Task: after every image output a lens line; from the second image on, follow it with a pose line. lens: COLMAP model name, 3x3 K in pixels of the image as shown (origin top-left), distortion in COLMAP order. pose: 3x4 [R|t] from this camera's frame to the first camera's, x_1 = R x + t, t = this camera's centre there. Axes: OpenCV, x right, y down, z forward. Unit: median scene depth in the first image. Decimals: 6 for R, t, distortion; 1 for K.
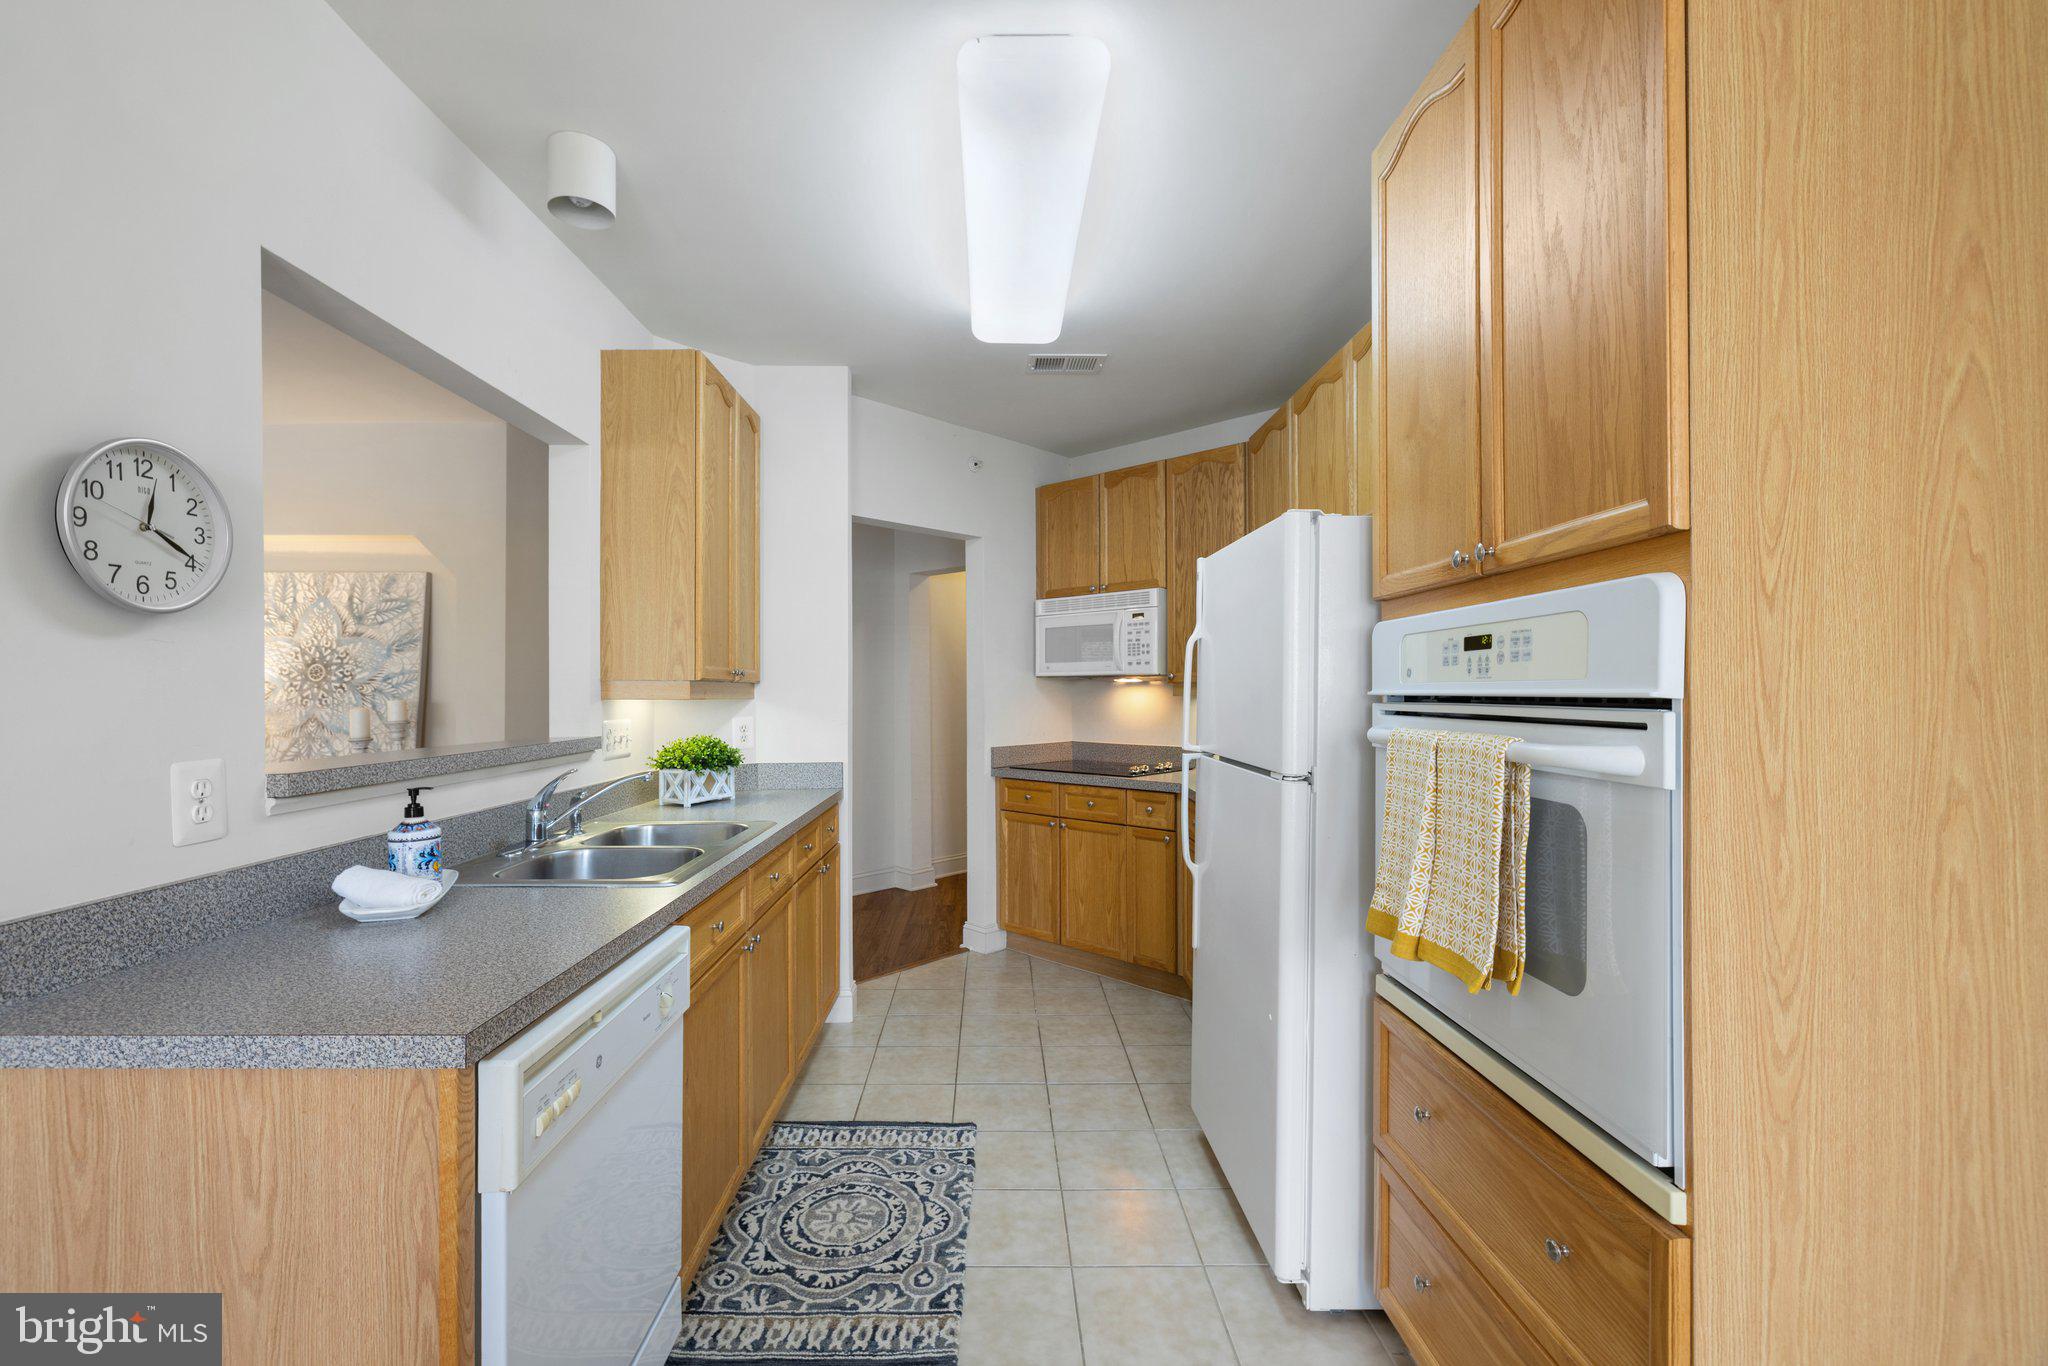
lens RADIAL K [[873.1, 0, 1001.1], [0, 873.1, 677.5], [0, 0, 1]] dist [0.004343, -0.001172]
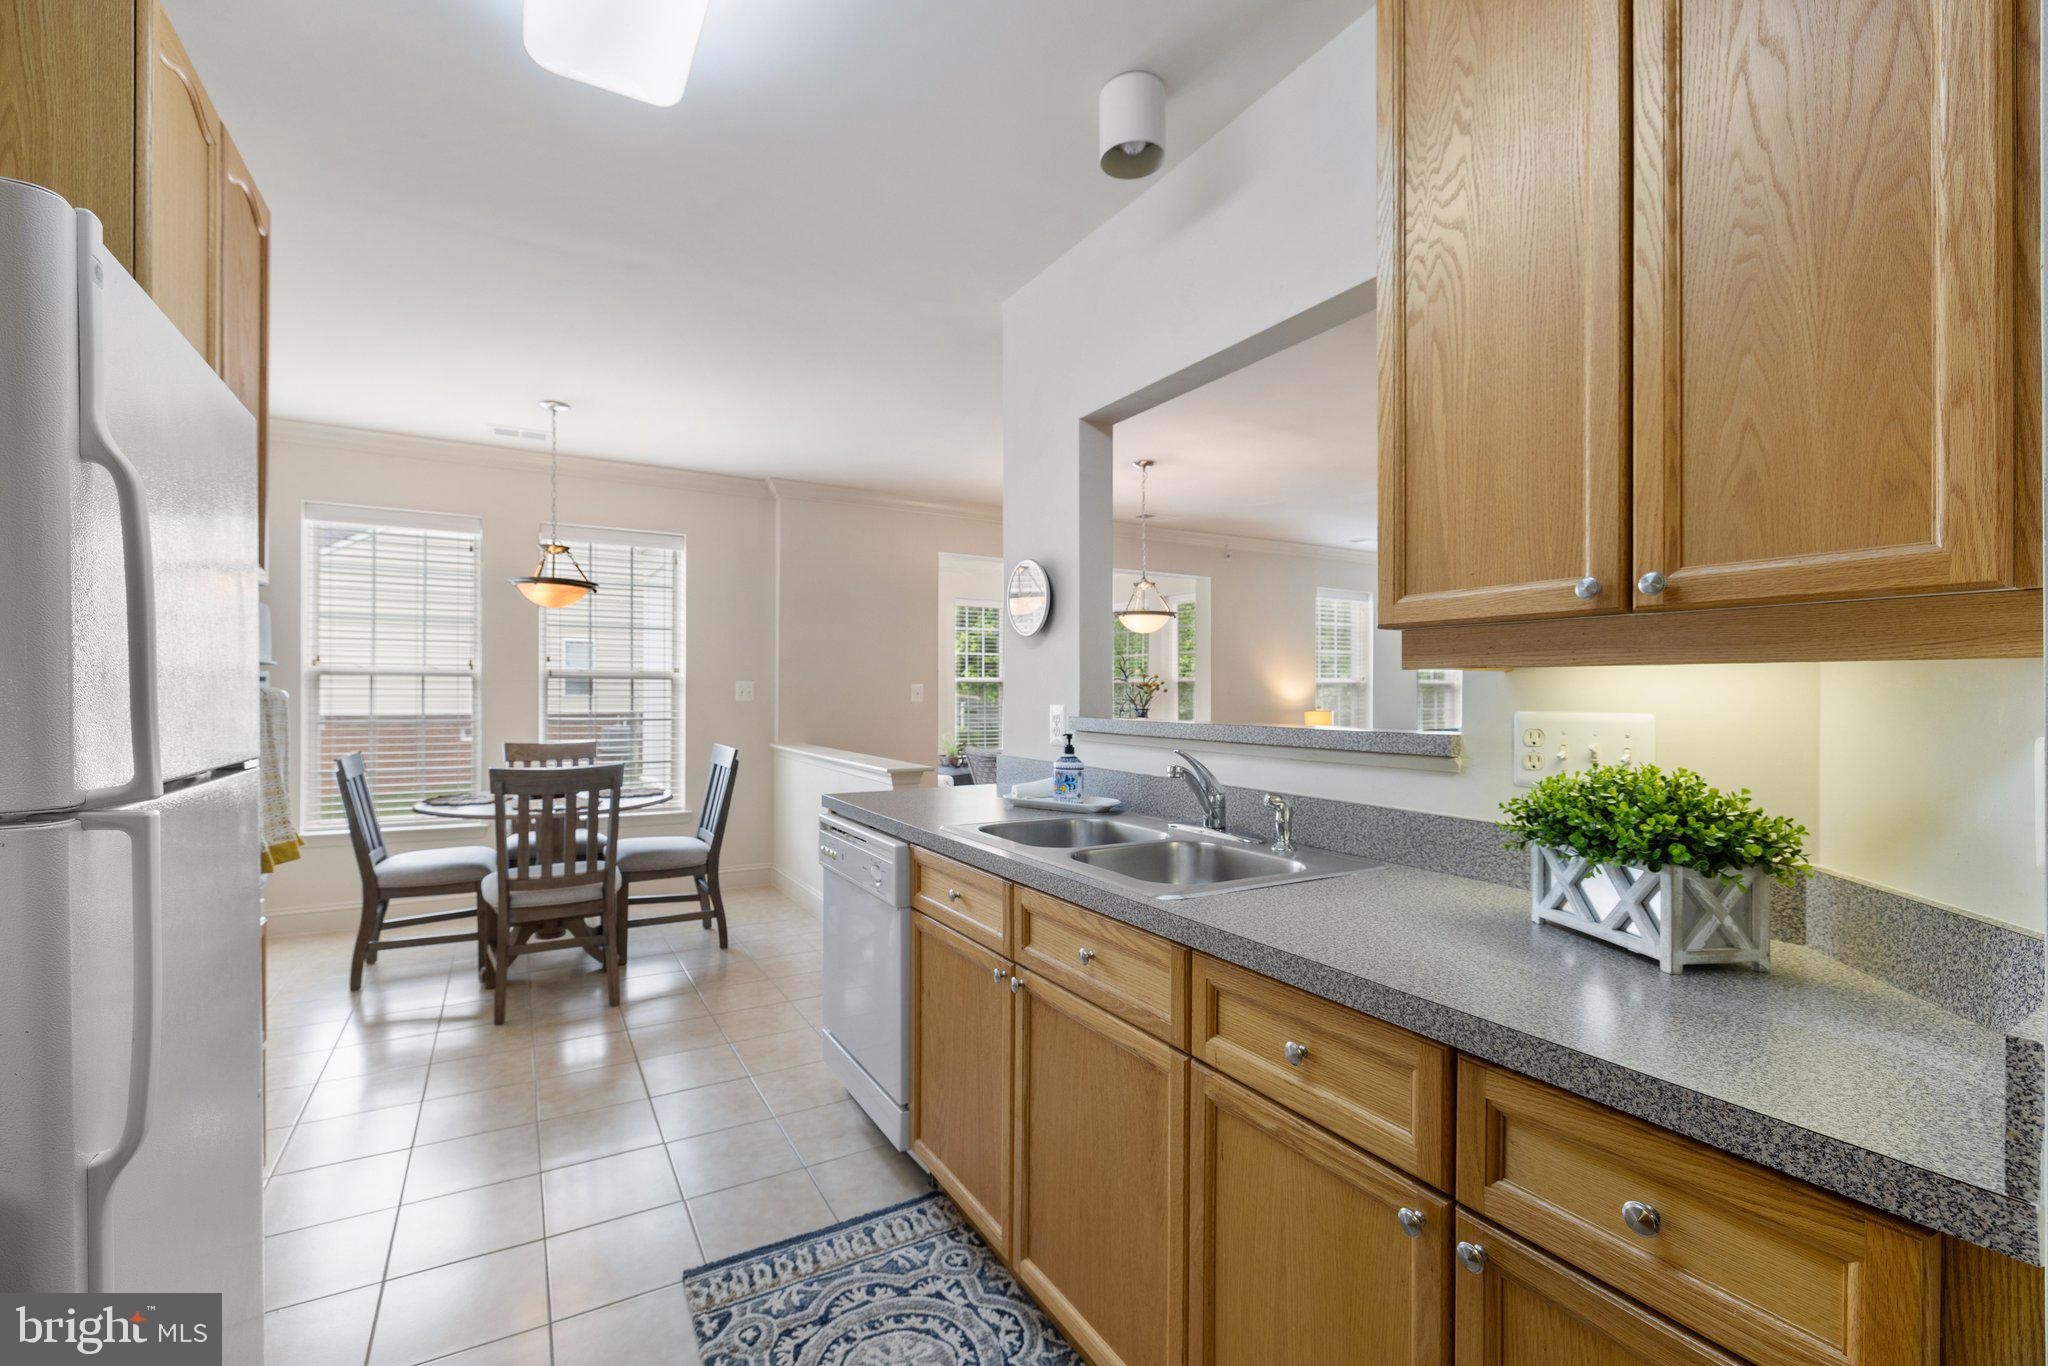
lens RADIAL K [[873.1, 0, 1001.8], [0, 873.1, 692.7], [0, 0, 1]] dist [0.004343, -0.001172]
pose [[-0.878055, 0.001844, -0.478556, 0.066864], [0.006244, 0.999952, -0.007604, 0.036628], [0.478518, -0.009665, -0.878024, 1.186002]]
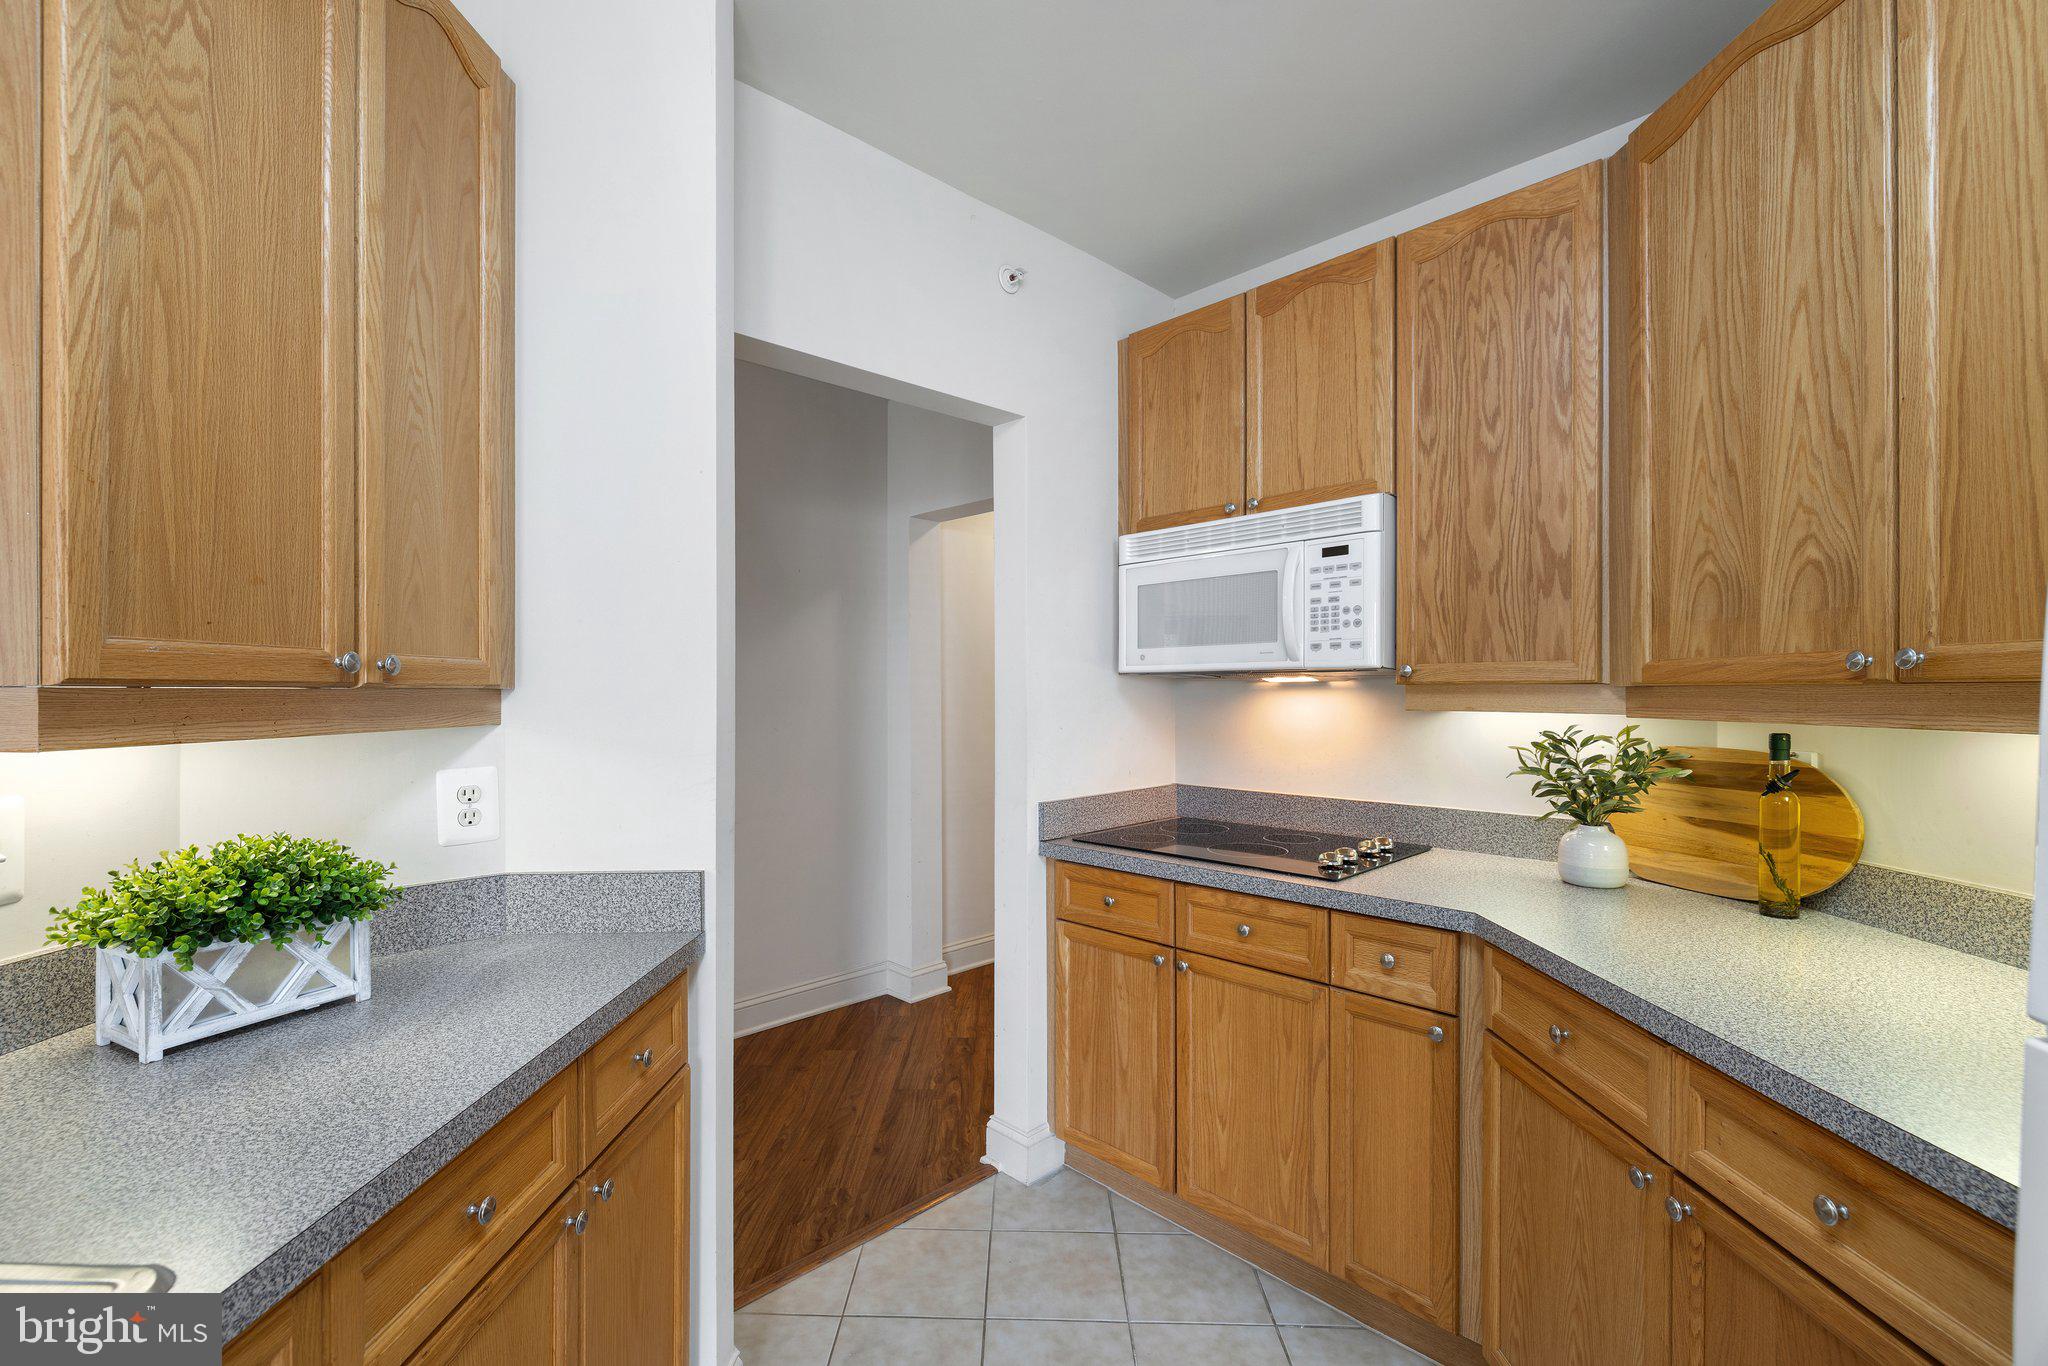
lens RADIAL K [[873.1, 0, 1007.9], [0, 873.1, 687.1], [0, 0, 1]] dist [0.004343, -0.001172]
pose [[0.999572, -0.000014, -0.029260, -0.021154], [0.000365, 0.999928, 0.012008, 0.001021], [0.029258, -0.012014, 0.999500, 0.651641]]
